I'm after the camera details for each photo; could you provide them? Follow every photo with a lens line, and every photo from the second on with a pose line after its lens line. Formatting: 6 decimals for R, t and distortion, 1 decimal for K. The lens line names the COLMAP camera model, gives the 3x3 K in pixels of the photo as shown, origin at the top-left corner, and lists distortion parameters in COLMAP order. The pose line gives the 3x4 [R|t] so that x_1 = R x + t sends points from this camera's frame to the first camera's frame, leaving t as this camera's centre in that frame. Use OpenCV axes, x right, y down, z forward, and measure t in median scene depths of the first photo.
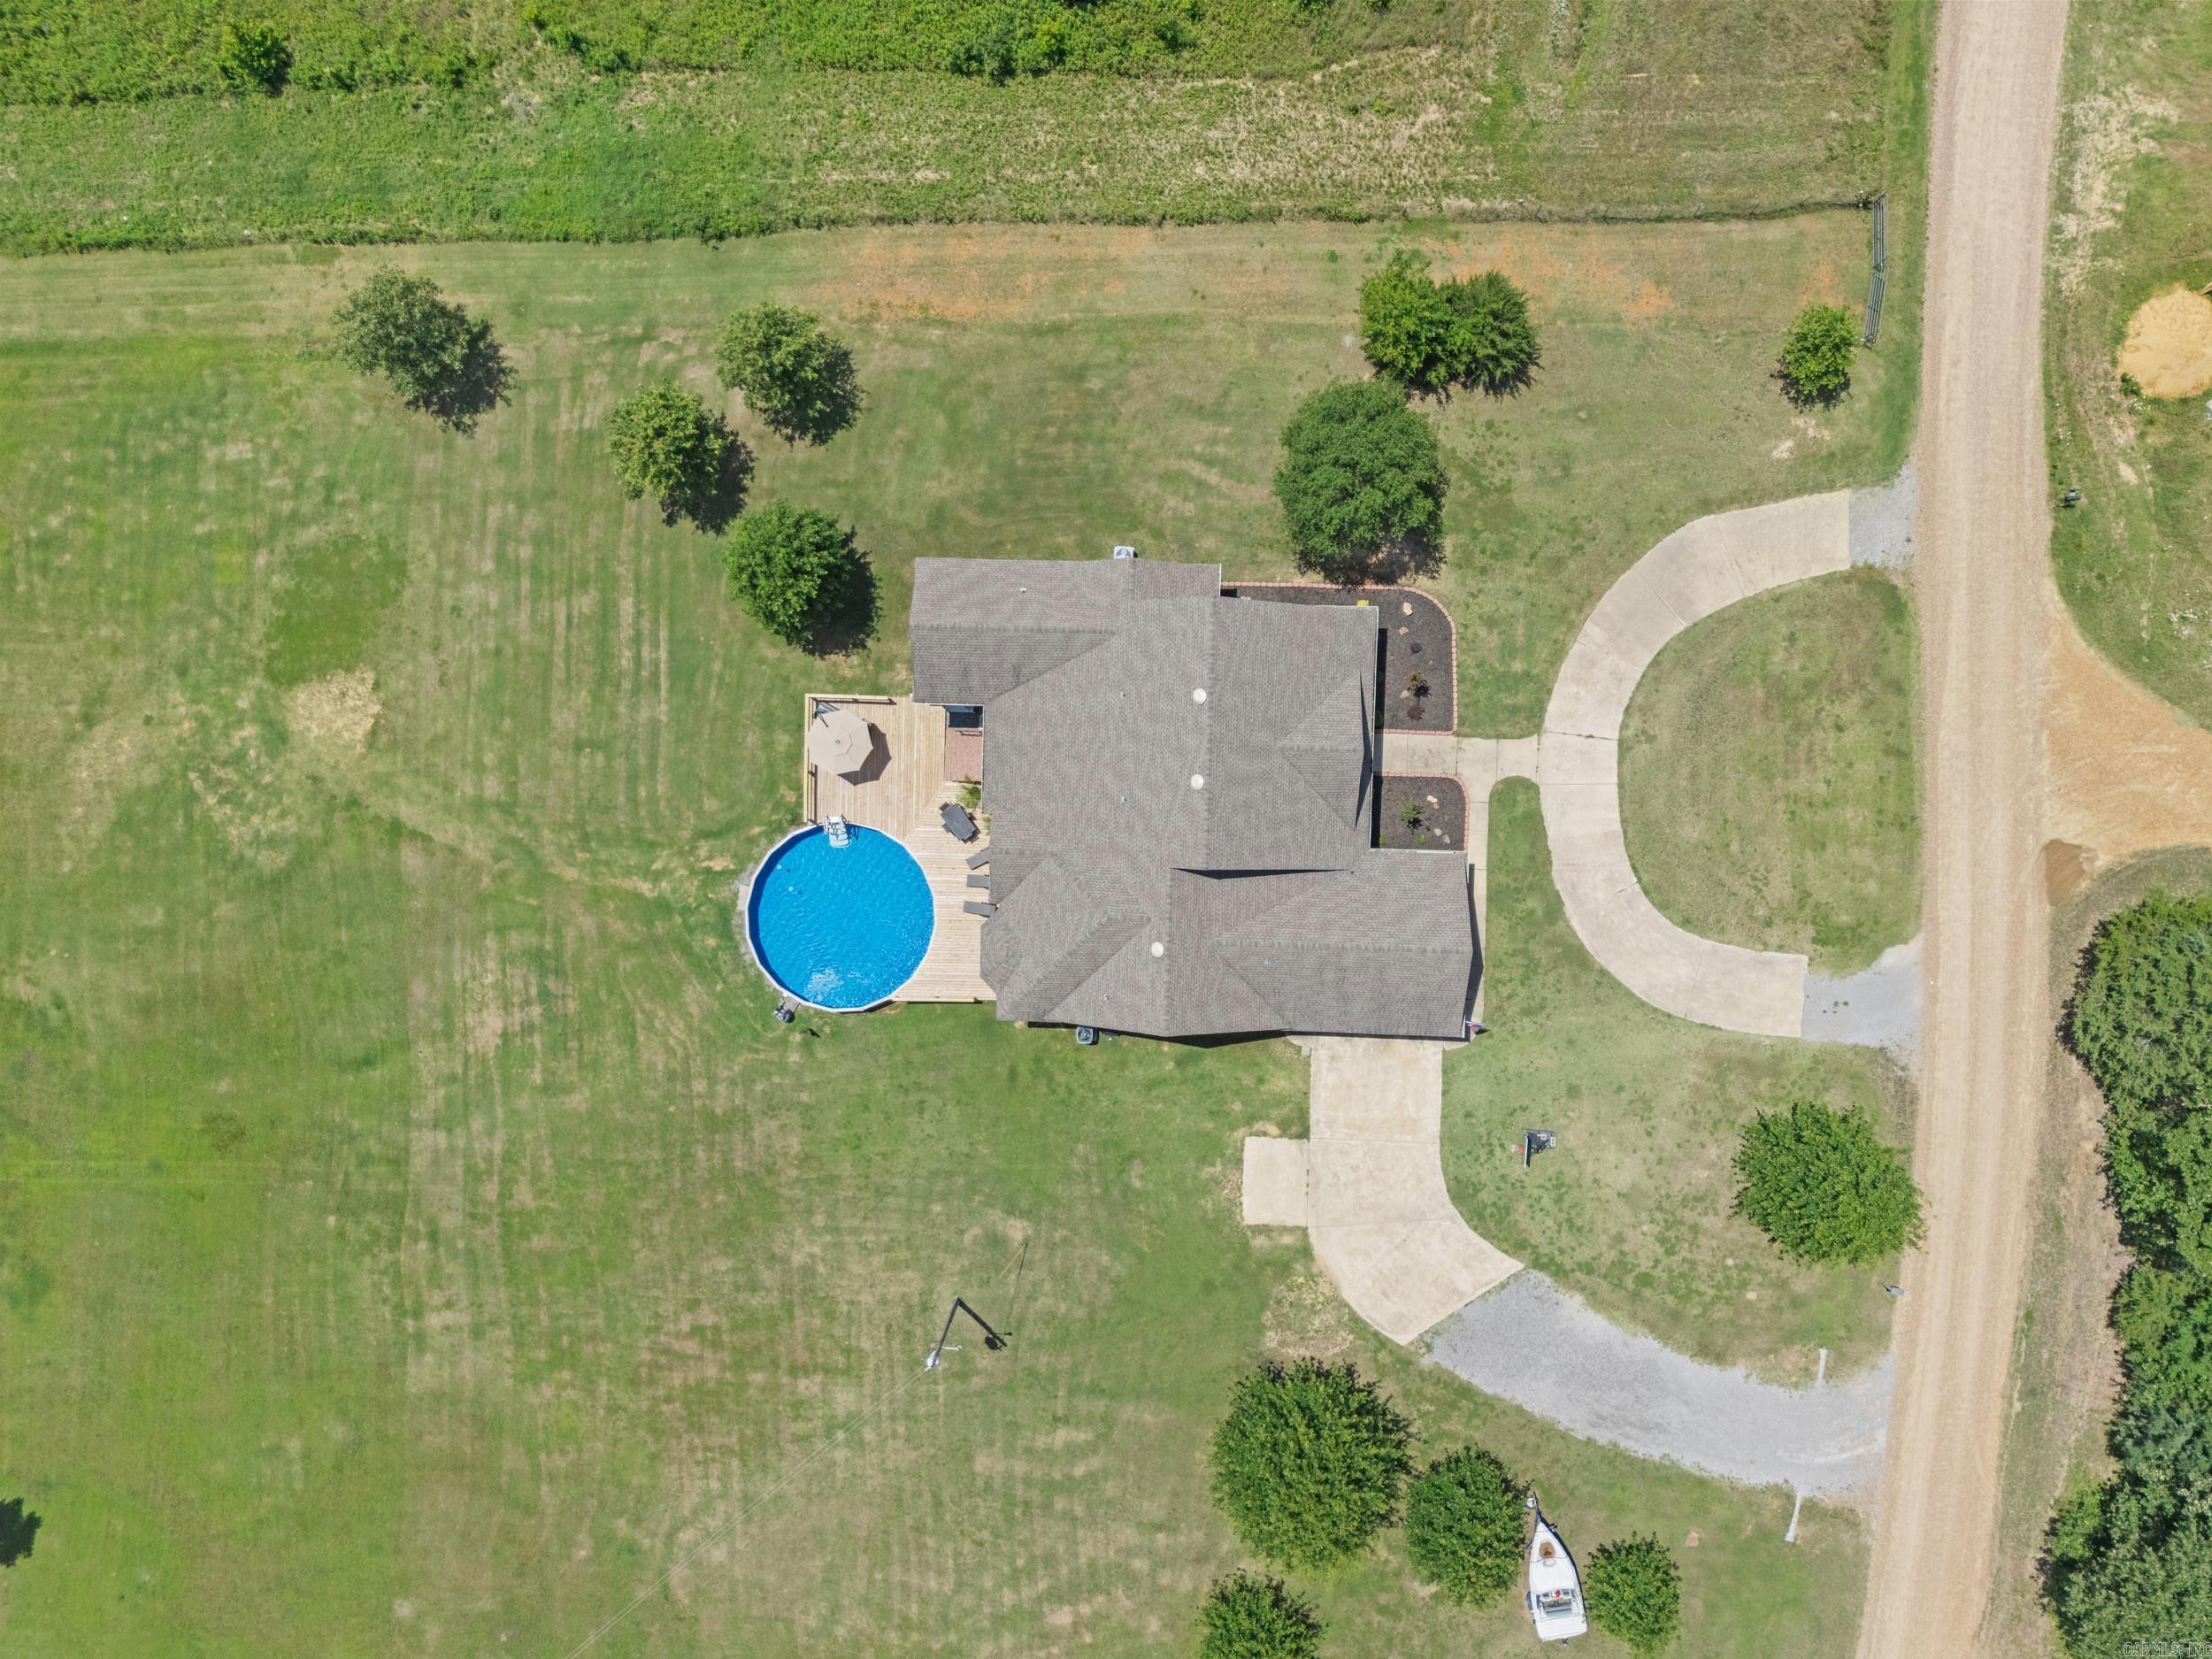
lens RADIAL K [[1643.7, 0, 1118.8], [0, 1643.7, 785.6], [0, 0, 1]] dist [0.077304, -0.075109]
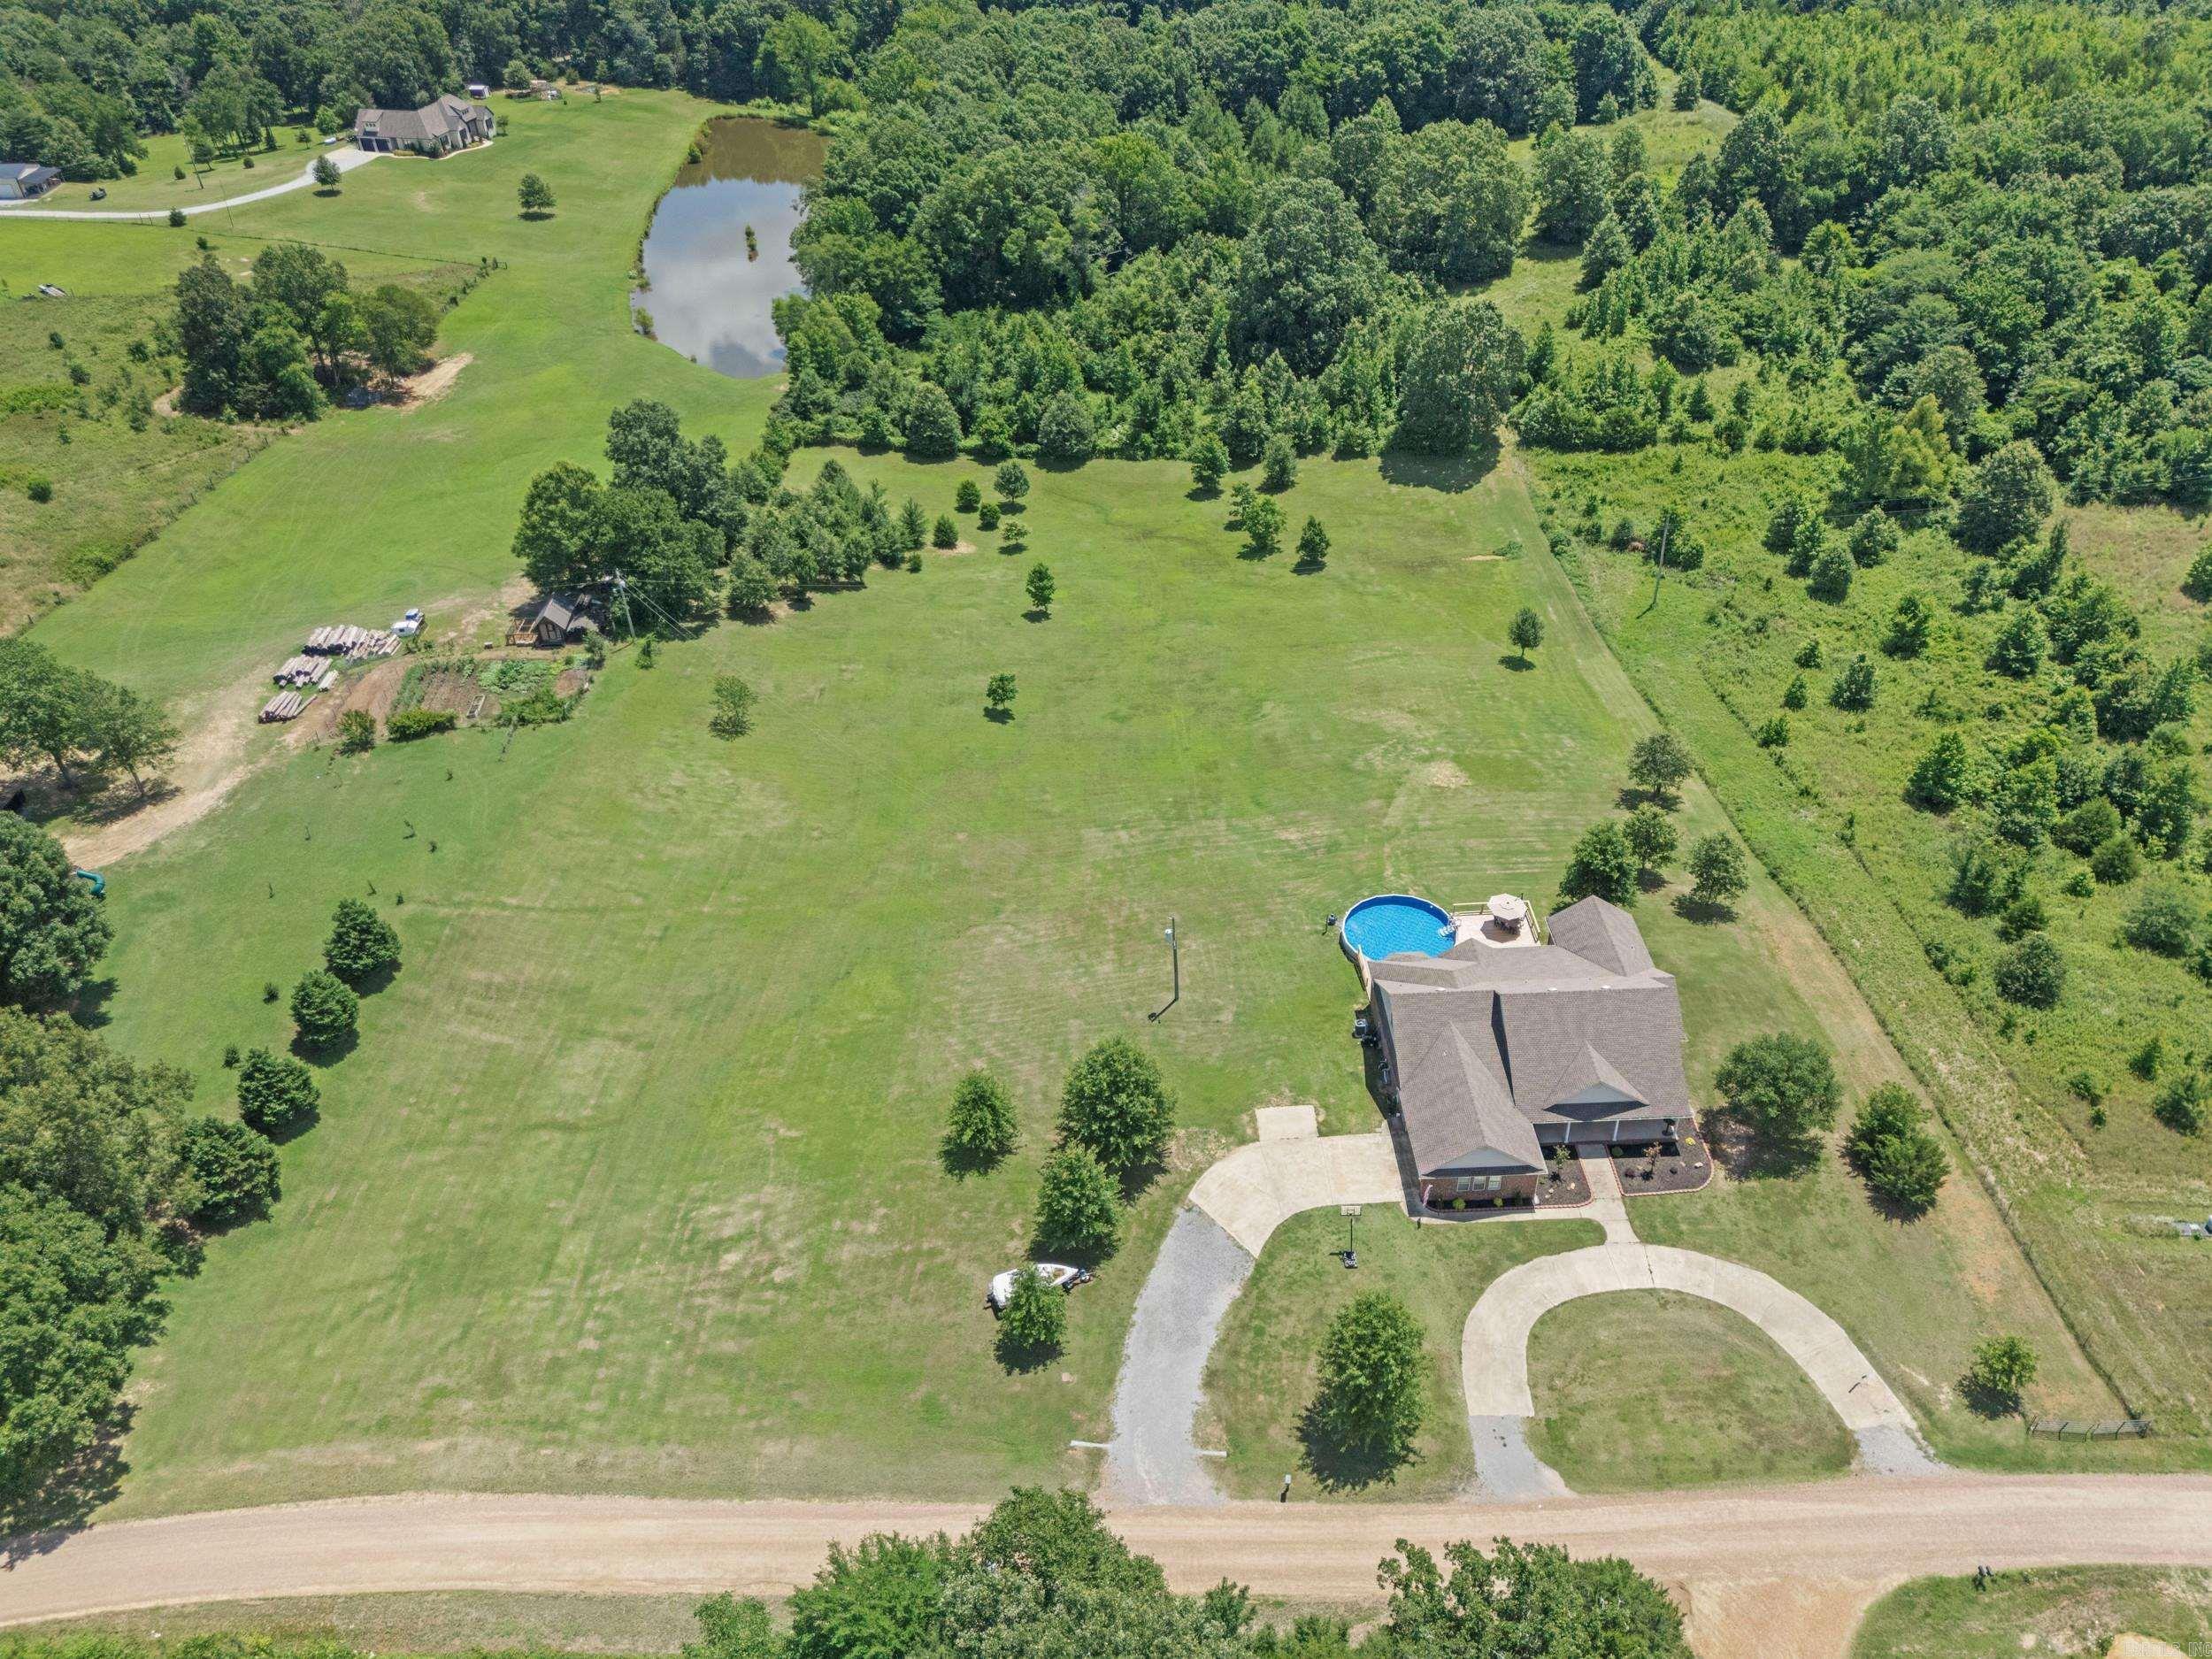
lens RADIAL K [[1643.7, 0, 1118.8], [0, 1643.7, 785.6], [0, 0, 1]] dist [0.077304, -0.075109]
pose [[0.059861, 0.617861, -0.784005, 1.084151], [-0.998156, 0.044989, -0.040758, 0.445314], [0.010089, 0.784999, 0.619415, -0.169462]]
